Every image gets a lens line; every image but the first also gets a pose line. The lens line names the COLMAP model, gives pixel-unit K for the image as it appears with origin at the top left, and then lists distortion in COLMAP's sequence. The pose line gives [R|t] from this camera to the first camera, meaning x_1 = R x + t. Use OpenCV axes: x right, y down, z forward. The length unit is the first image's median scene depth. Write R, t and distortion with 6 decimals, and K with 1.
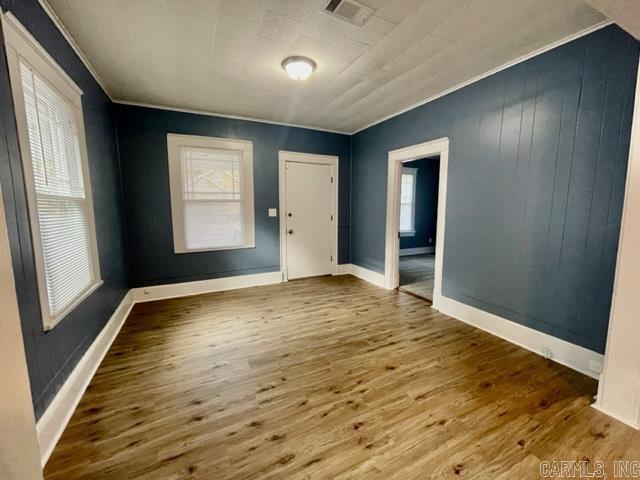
lens RADIAL K [[259.8, 0, 318.5], [0, 259.8, 240.1], [0, 0, 1]] dist [-0.000694, -0.000516]
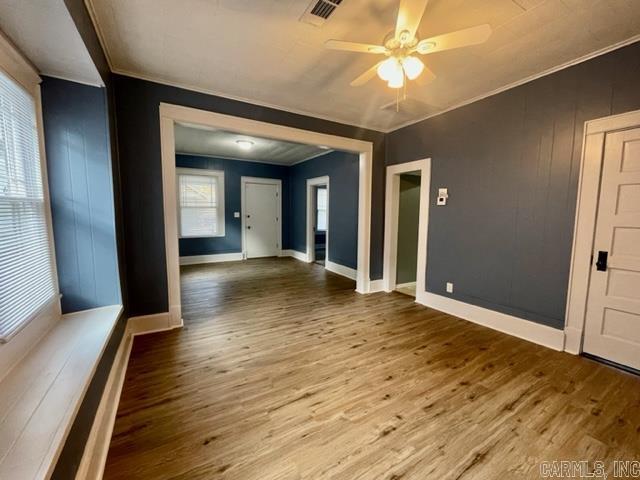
lens RADIAL K [[259.8, 0, 320.1], [0, 259.8, 240.0], [0, 0, 1]] dist [-0.000694, -0.000516]
pose [[0.996837, 0.005682, 0.079271, 0.289832], [-0.003844, 0.999721, -0.023321, 0.117075], [-0.079381, 0.022943, 0.996580, -0.874320]]
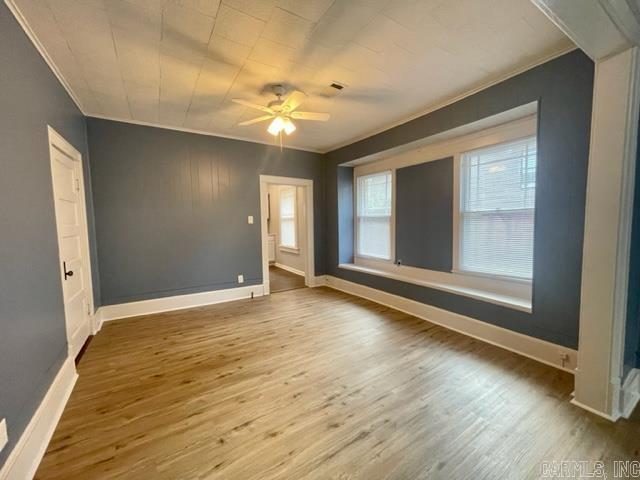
lens RADIAL K [[259.8, 0, 318.2], [0, 259.8, 239.4], [0, 0, 1]] dist [-0.000694, -0.000516]
pose [[-0.994476, 0.033617, -0.099431, 0.482383], [0.013029, 0.979532, 0.200864, -0.076199], [0.104148, 0.198459, -0.974560, 0.596638]]
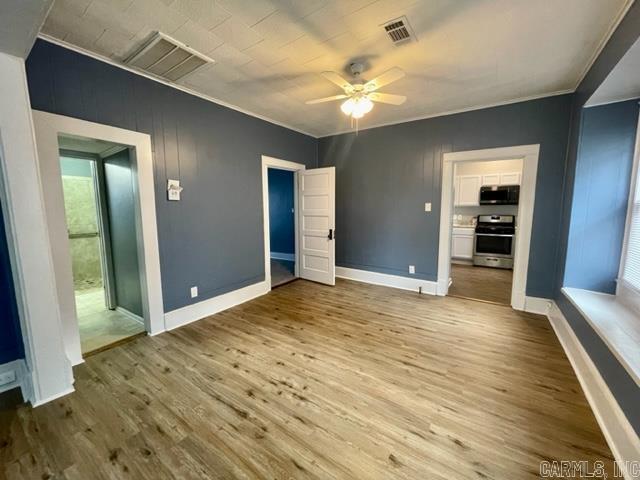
lens RADIAL K [[259.8, 0, 318.6], [0, 259.8, 238.8], [0, 0, 1]] dist [-0.000694, -0.000516]
pose [[-0.481151, -0.086958, 0.872314, -0.169645], [0.118578, 0.979467, 0.163044, -0.018200], [-0.868581, 0.181886, -0.460961, 0.221355]]
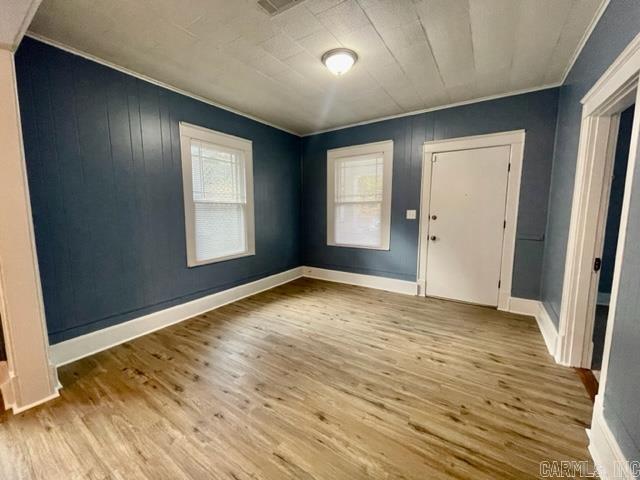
lens RADIAL K [[259.8, 0, 319.6], [0, 259.8, 240.2], [0, 0, 1]] dist [-0.000694, -0.000516]
pose [[0.504399, 0.103486, -0.857247, 0.616865], [-0.108490, 0.992520, 0.055981, -0.048742], [0.856628, 0.064766, 0.511853, 0.397743]]
